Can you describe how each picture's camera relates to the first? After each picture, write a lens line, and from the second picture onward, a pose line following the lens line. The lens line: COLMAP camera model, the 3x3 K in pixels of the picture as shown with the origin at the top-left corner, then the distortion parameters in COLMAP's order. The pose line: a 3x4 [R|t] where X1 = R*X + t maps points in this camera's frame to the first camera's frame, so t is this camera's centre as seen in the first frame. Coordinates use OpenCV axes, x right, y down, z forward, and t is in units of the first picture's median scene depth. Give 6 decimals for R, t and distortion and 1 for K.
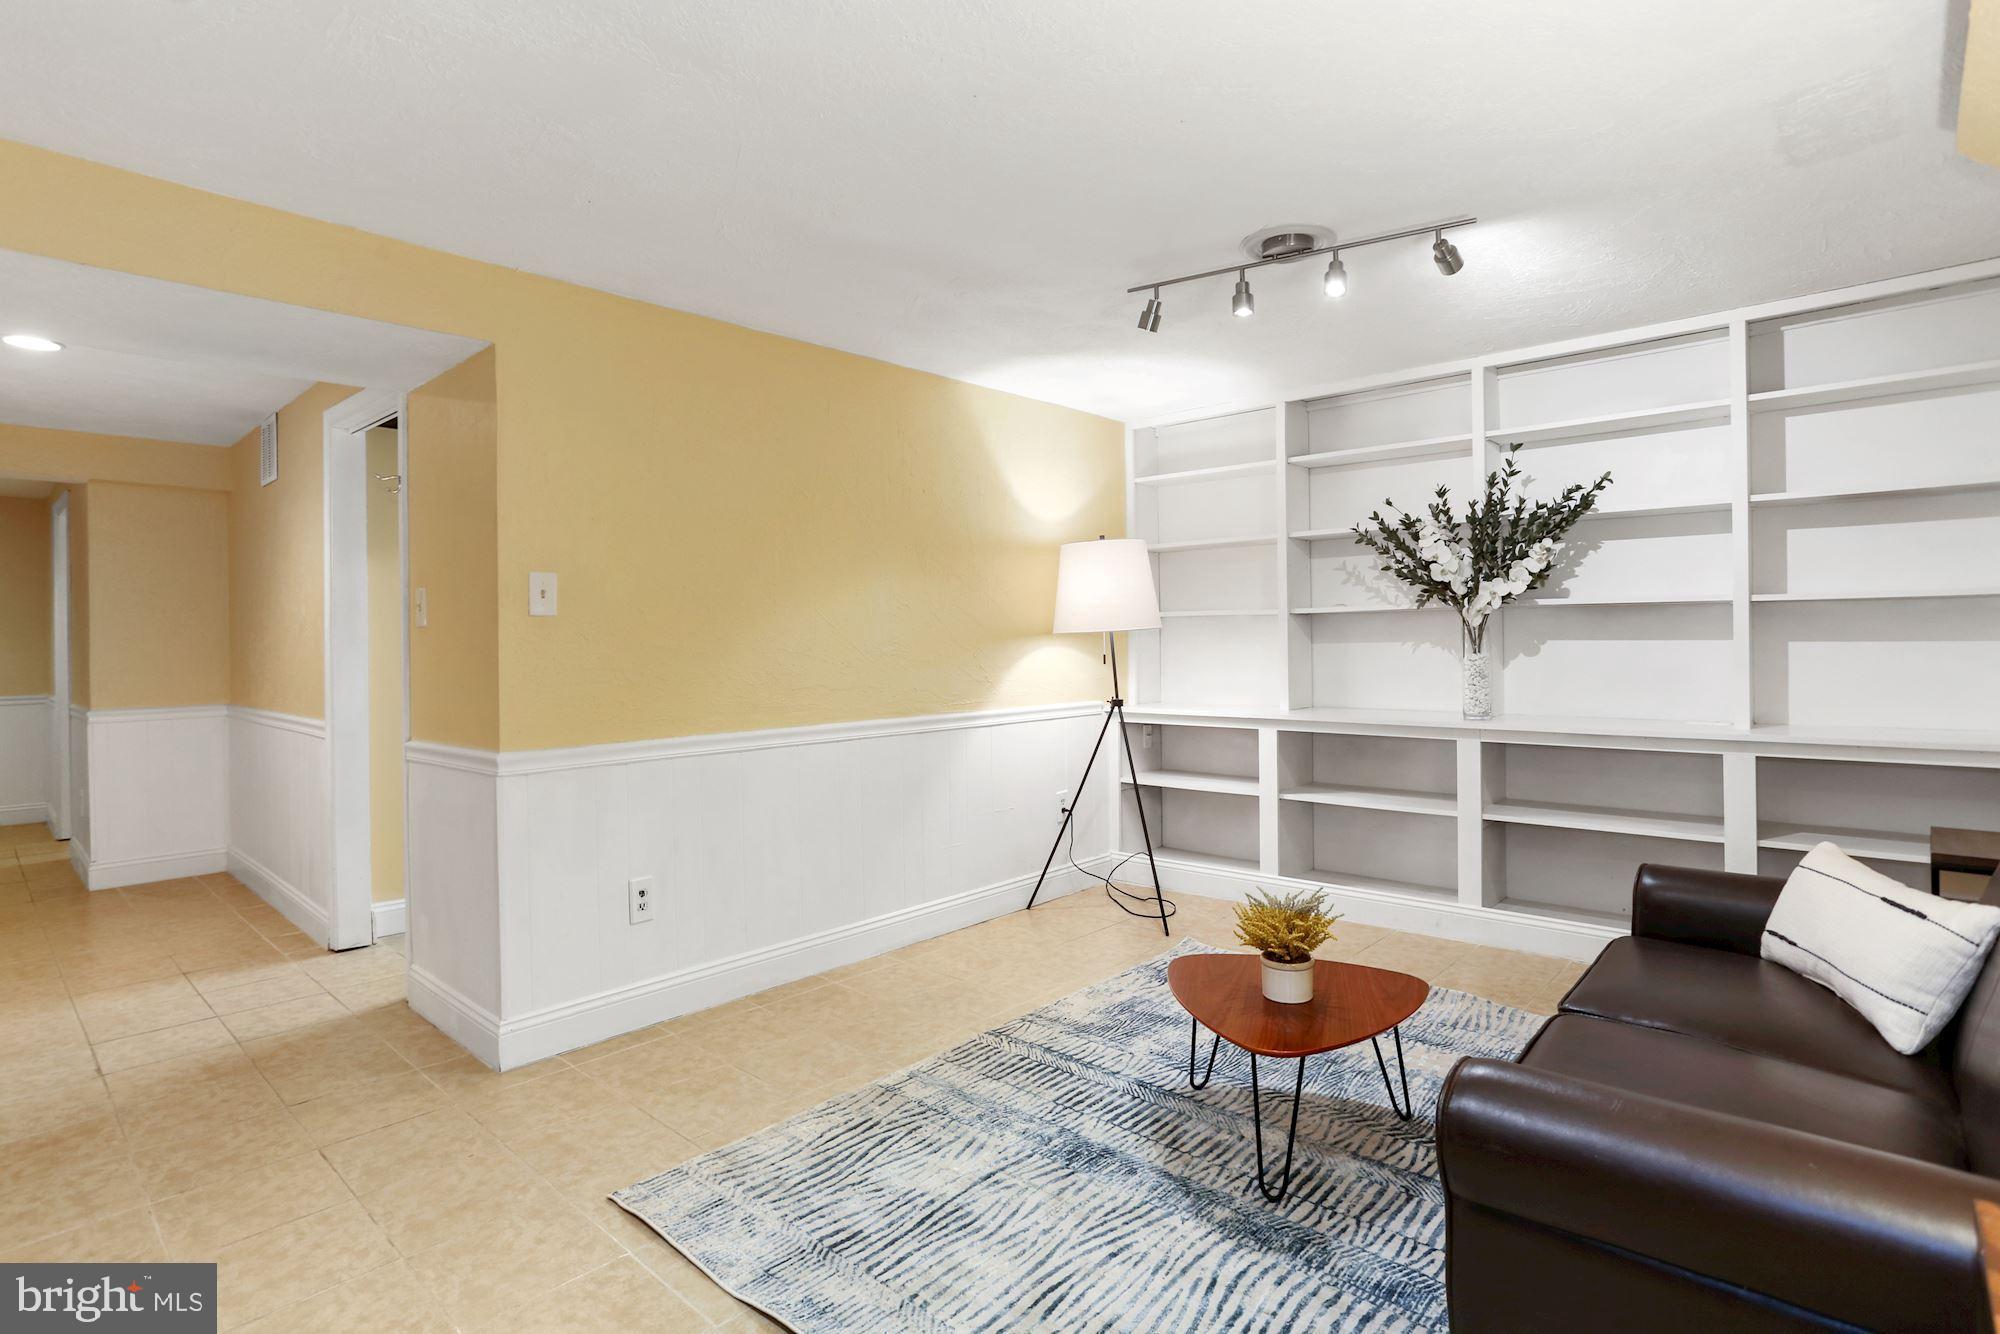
lens RADIAL K [[1008.5, 0, 995.4], [0, 1008.5, 635.6], [0, 0, 1]] dist [-0.059741, 0.032374]
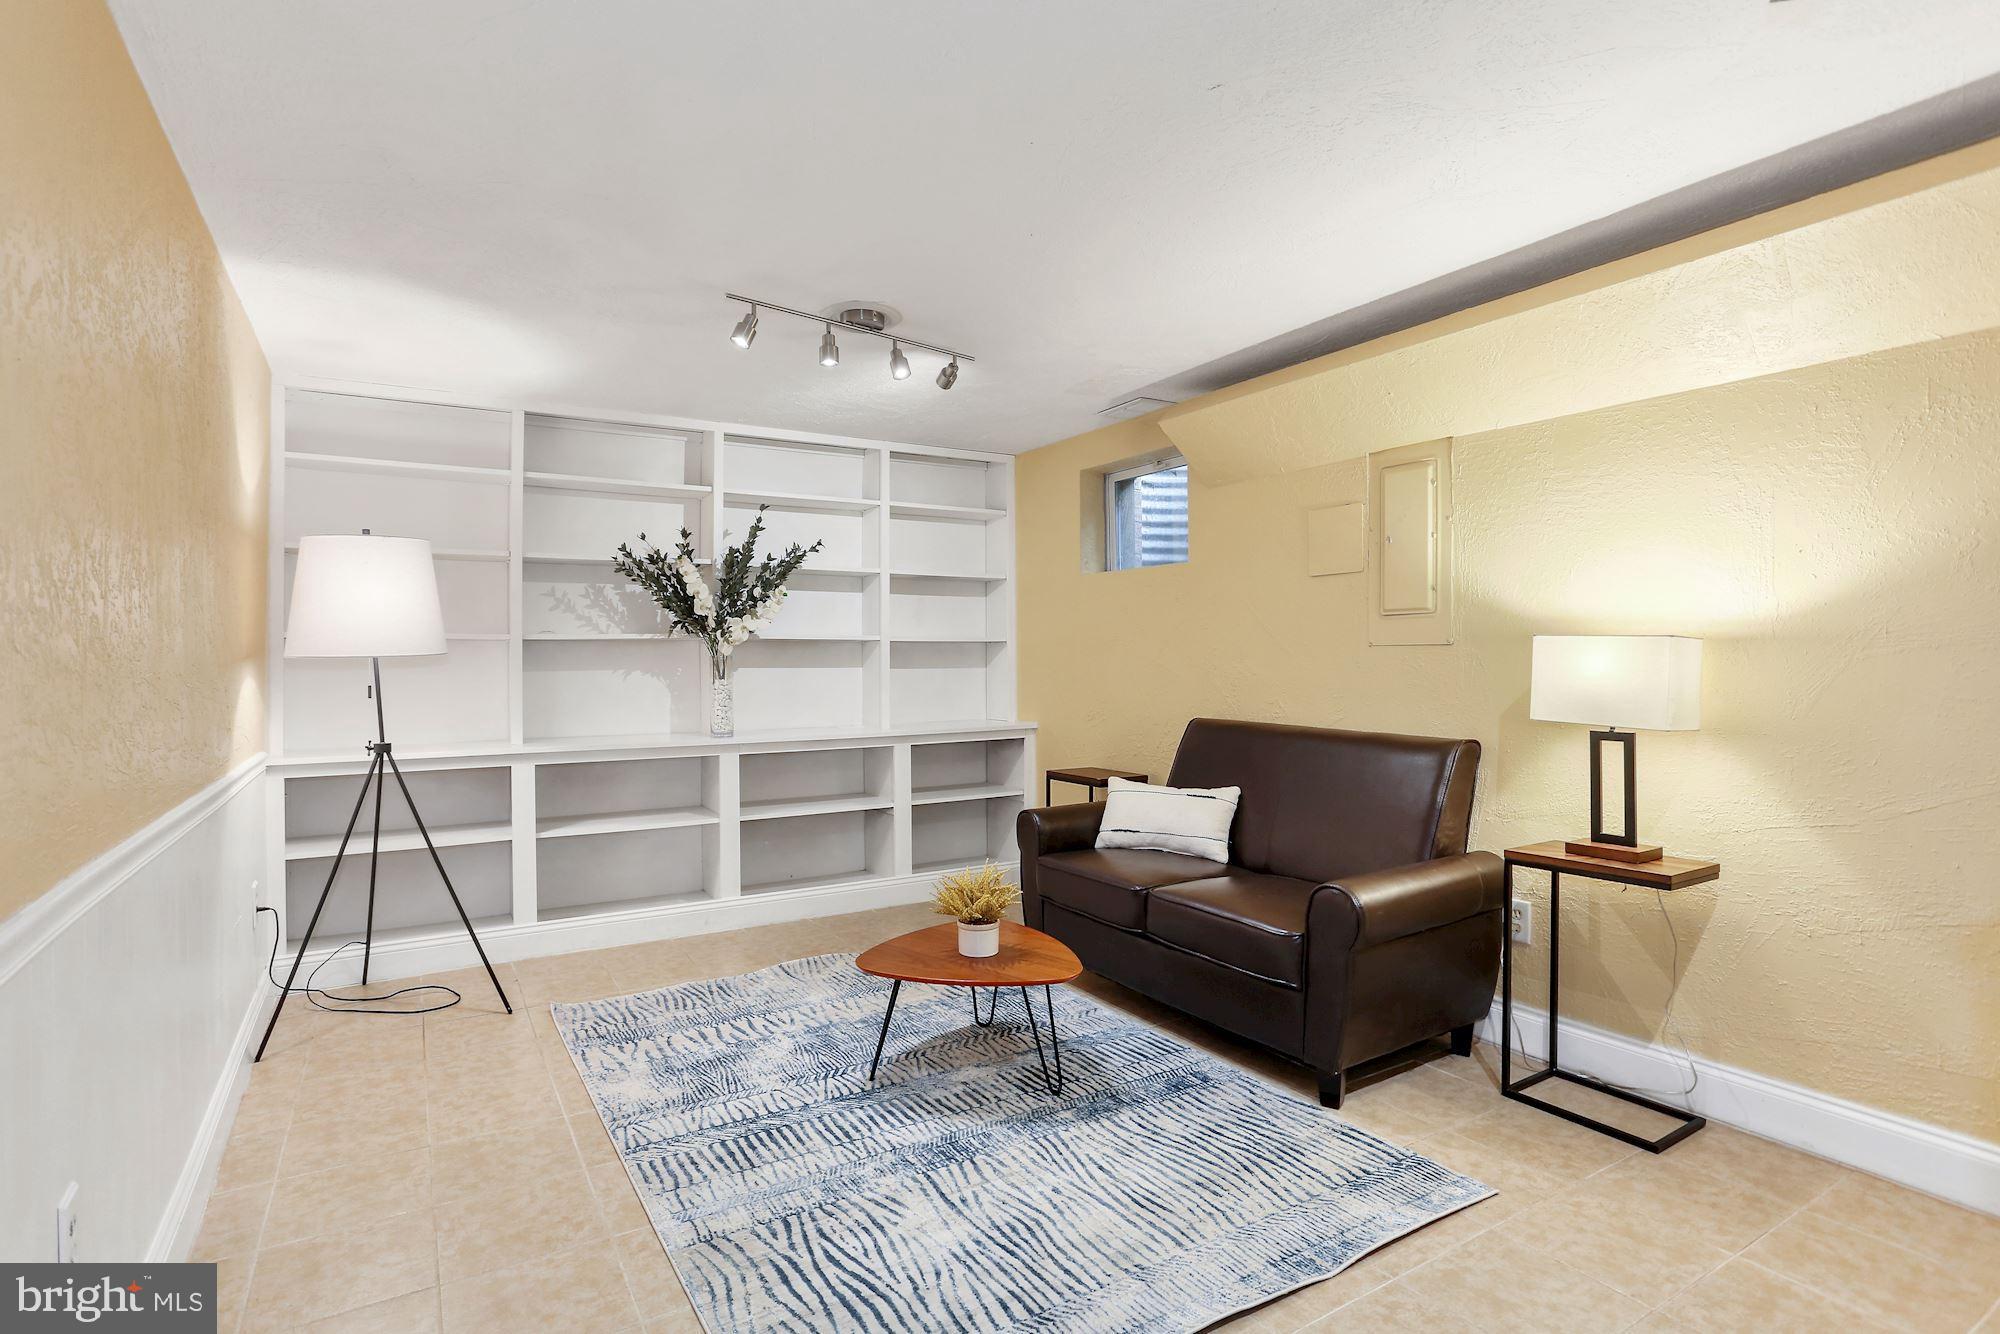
lens RADIAL K [[983.2, 0, 989.0], [0, 983.2, 663.3], [0, 0, 1]] dist [-0.055659, 0.029021]
pose [[0.276512, 0.005941, 0.960992, -0.717791], [-0.000550, 0.999982, -0.006024, 0.008535], [-0.961010, 0.001137, 0.276510, 0.537370]]
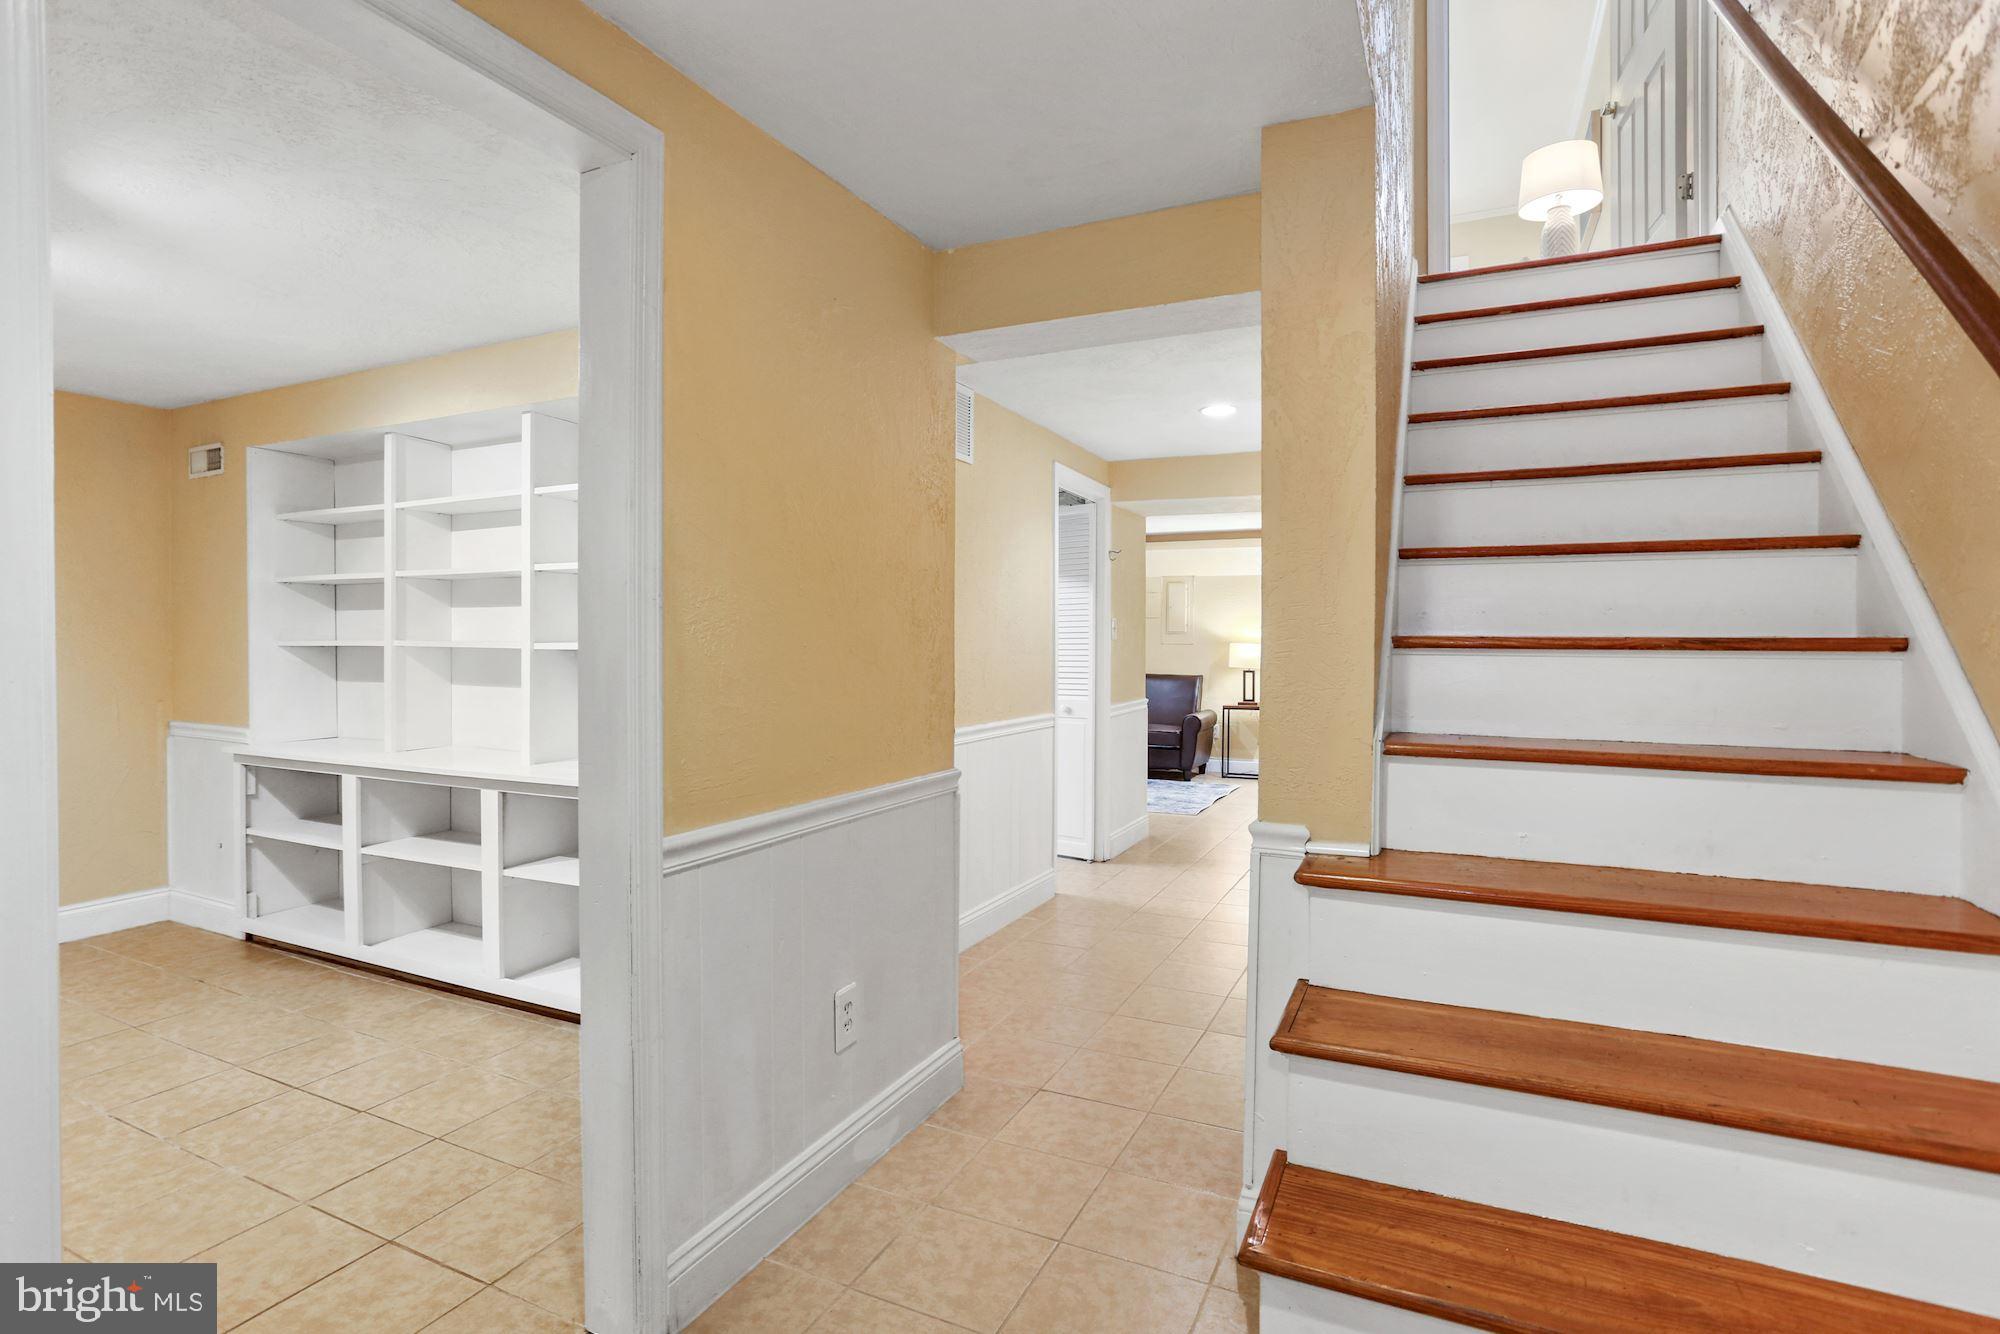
lens RADIAL K [[983.2, 0, 989.0], [0, 983.2, 663.3], [0, 0, 1]] dist [-0.055659, 0.029021]
pose [[-0.290399, -0.007946, 0.956873, -2.544137], [-0.003430, 0.999968, 0.007263, 0.023690], [-0.956899, -0.001173, -0.290417, 1.991826]]
